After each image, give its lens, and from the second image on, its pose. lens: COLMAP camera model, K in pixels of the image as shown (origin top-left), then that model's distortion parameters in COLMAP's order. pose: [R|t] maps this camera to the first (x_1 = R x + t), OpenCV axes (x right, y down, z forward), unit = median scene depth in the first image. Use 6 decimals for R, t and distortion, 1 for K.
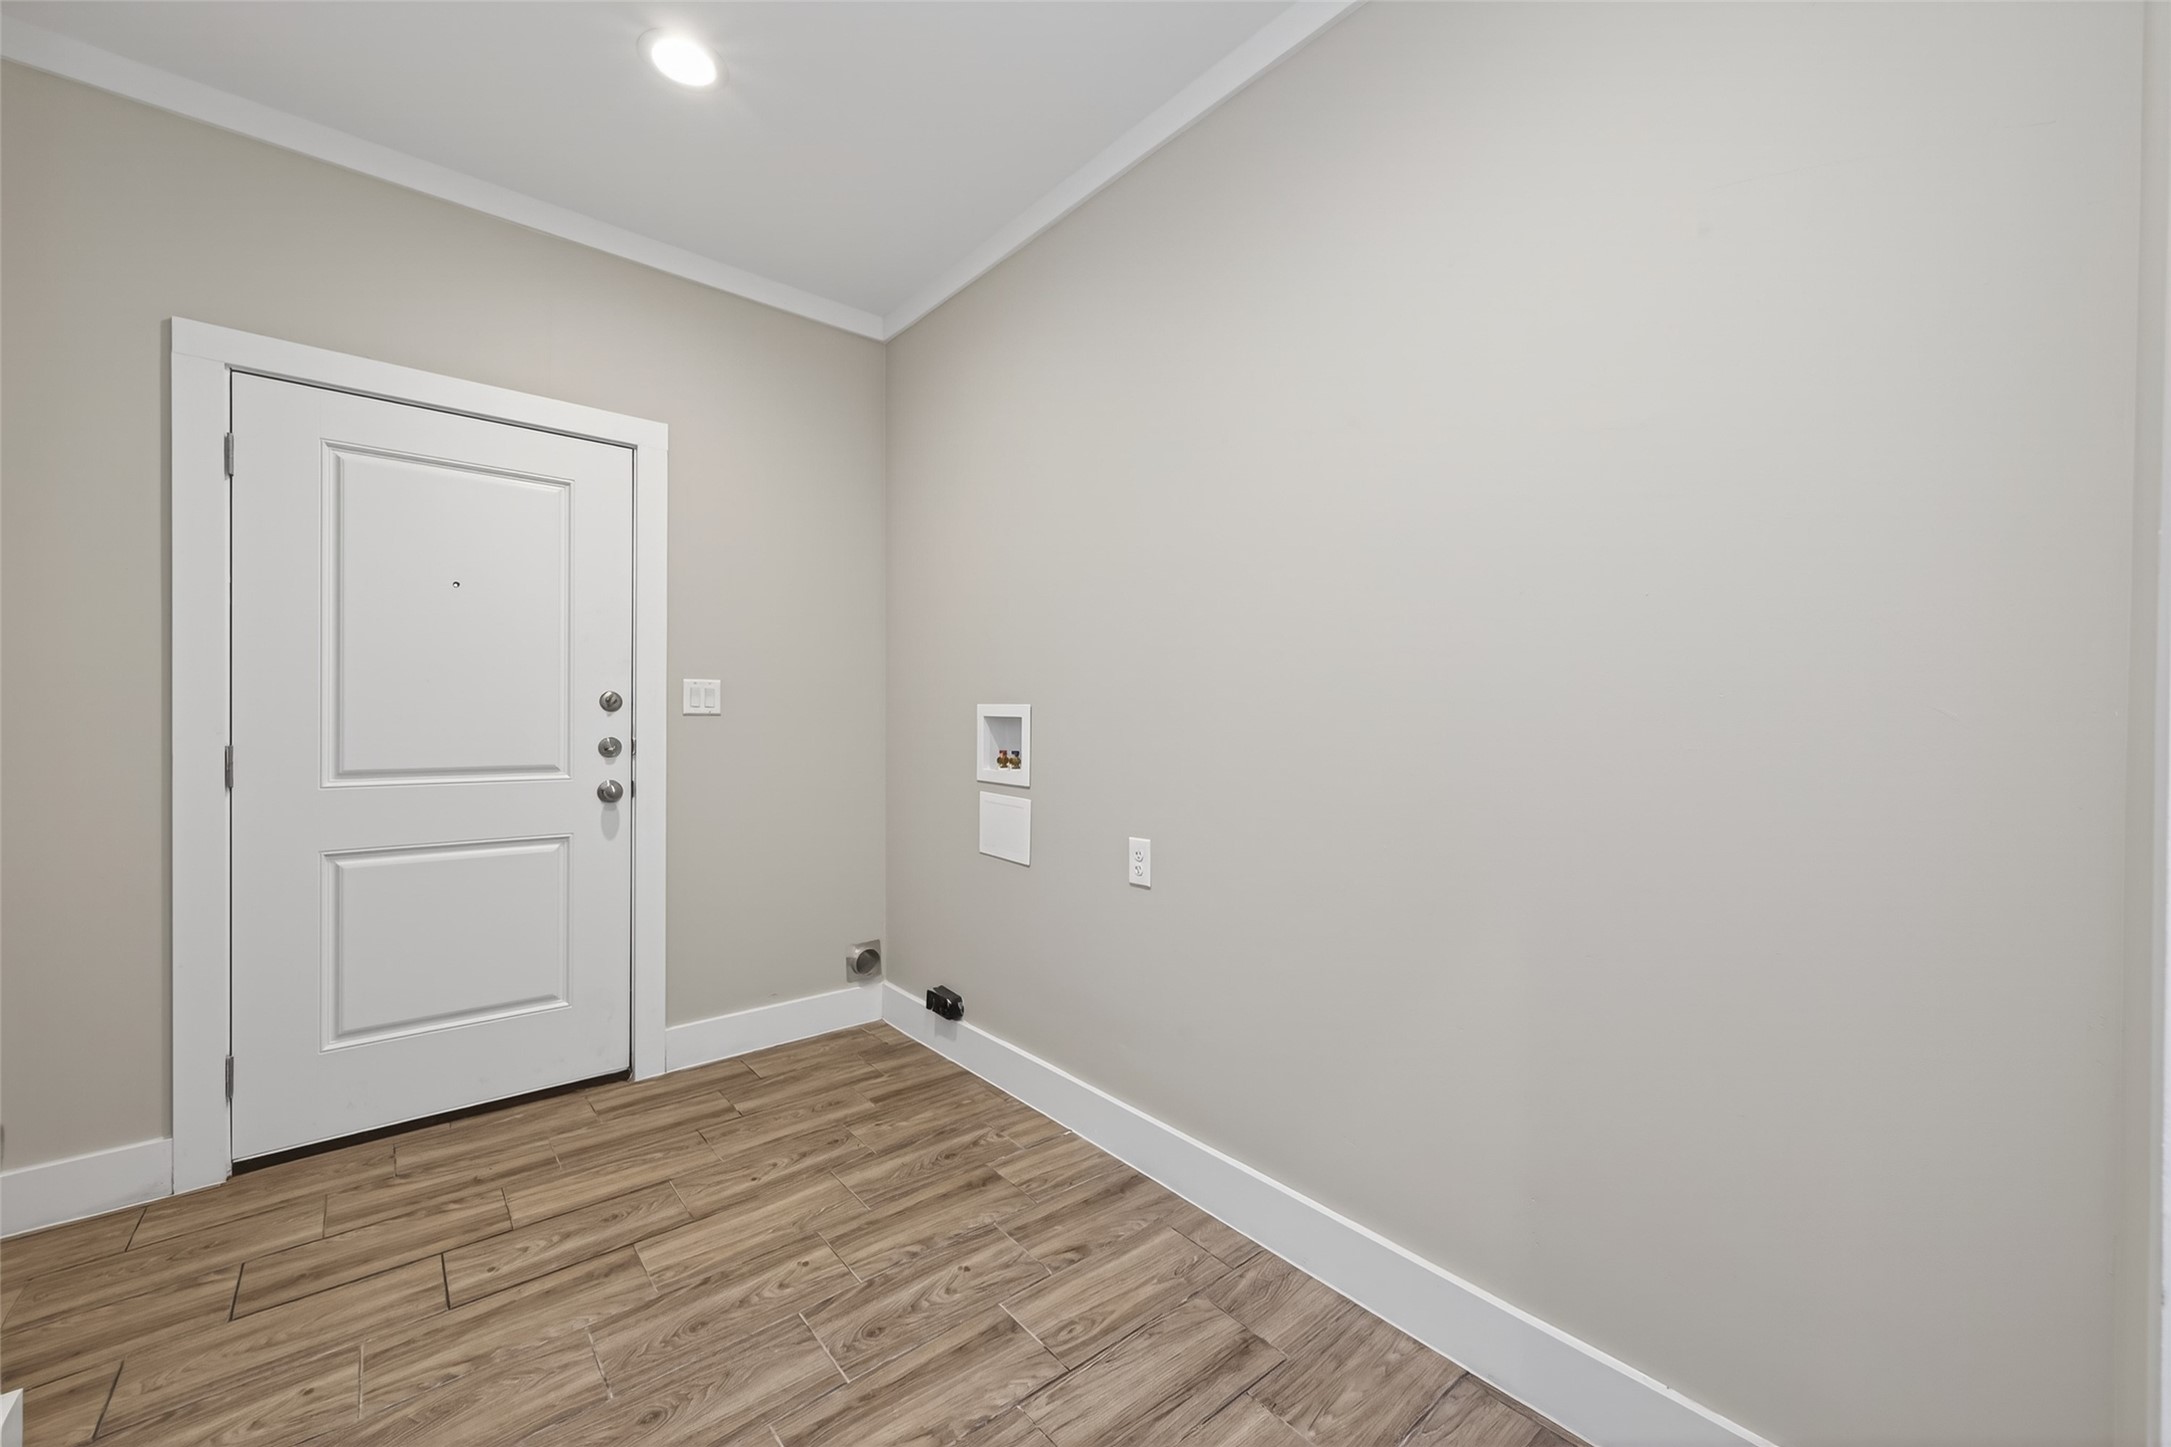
lens RADIAL K [[839.8, 0, 1088.1], [0, 839.8, 718.4], [0, 0, 1]] dist [0.008118, -0.002226]
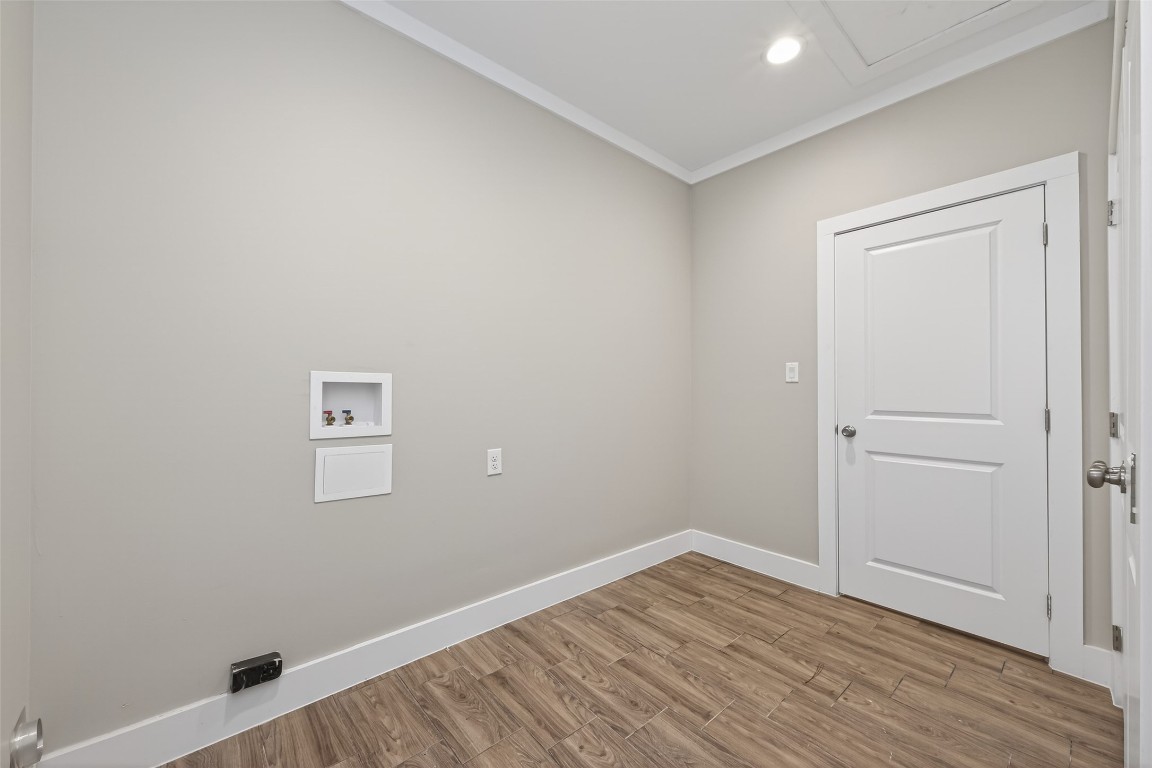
lens RADIAL K [[445.6, 0, 577.3], [0, 445.6, 384.8], [0, 0, 1]] dist [0.008118, -0.002226]
pose [[-0.003656, -0.000701, 0.999993, -1.085521], [0.001129, 0.999999, 0.000705, 0.001521], [-0.999993, 0.001131, -0.003655, 0.969380]]
